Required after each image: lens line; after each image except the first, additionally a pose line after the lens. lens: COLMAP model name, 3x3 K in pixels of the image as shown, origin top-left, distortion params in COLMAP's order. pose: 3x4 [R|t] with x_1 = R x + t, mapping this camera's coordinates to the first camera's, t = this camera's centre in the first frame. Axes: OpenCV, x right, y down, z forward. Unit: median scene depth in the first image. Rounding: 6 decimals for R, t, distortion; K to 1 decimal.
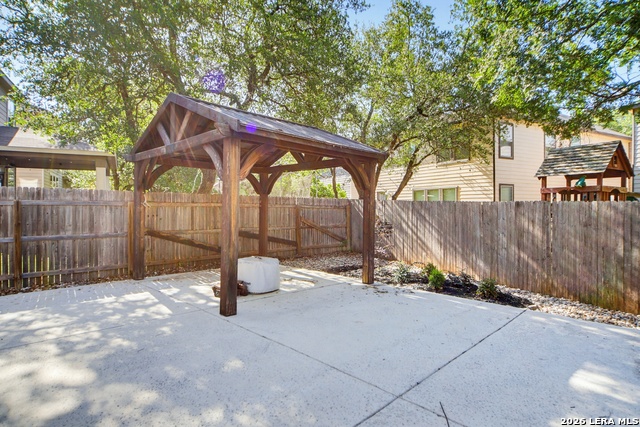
lens RADIAL K [[356.0, 0, 319.7], [0, 356.0, 210.1], [0, 0, 1]] dist [-0.003393, -0.000530]
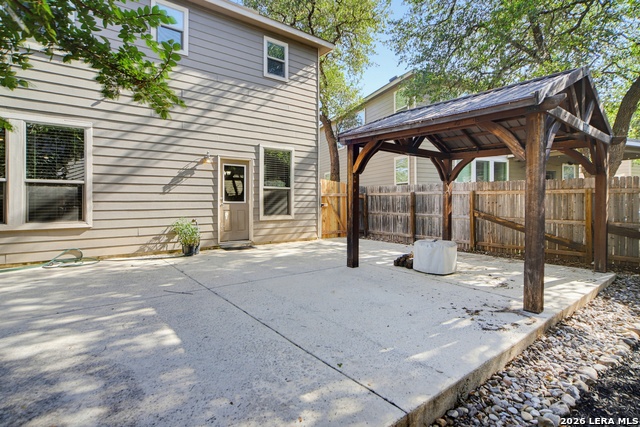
lens RADIAL K [[325.3, 0, 321.2], [0, 325.3, 201.0], [0, 0, 1]] dist [-0.002201, -0.000132]
pose [[-0.120305, -0.002771, -0.992733, 0.611665], [-0.006593, 0.999976, -0.001992, 0.015147], [0.992715, 0.006305, -0.120321, 0.584846]]
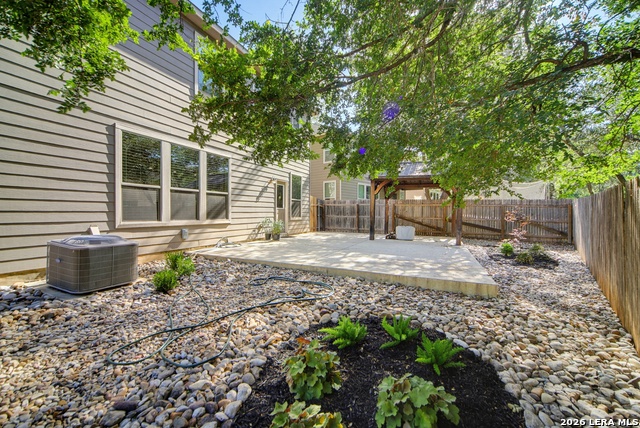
lens RADIAL K [[277.8, 0, 320.7], [0, 277.8, 212.3], [0, 0, 1]] dist [0.000563, 0.000014]
pose [[0.375644, 0.002257, -0.926761, 0.993162], [-0.011852, 0.999927, -0.002368, 0.039895], [0.926688, 0.011874, 0.375643, -0.166090]]
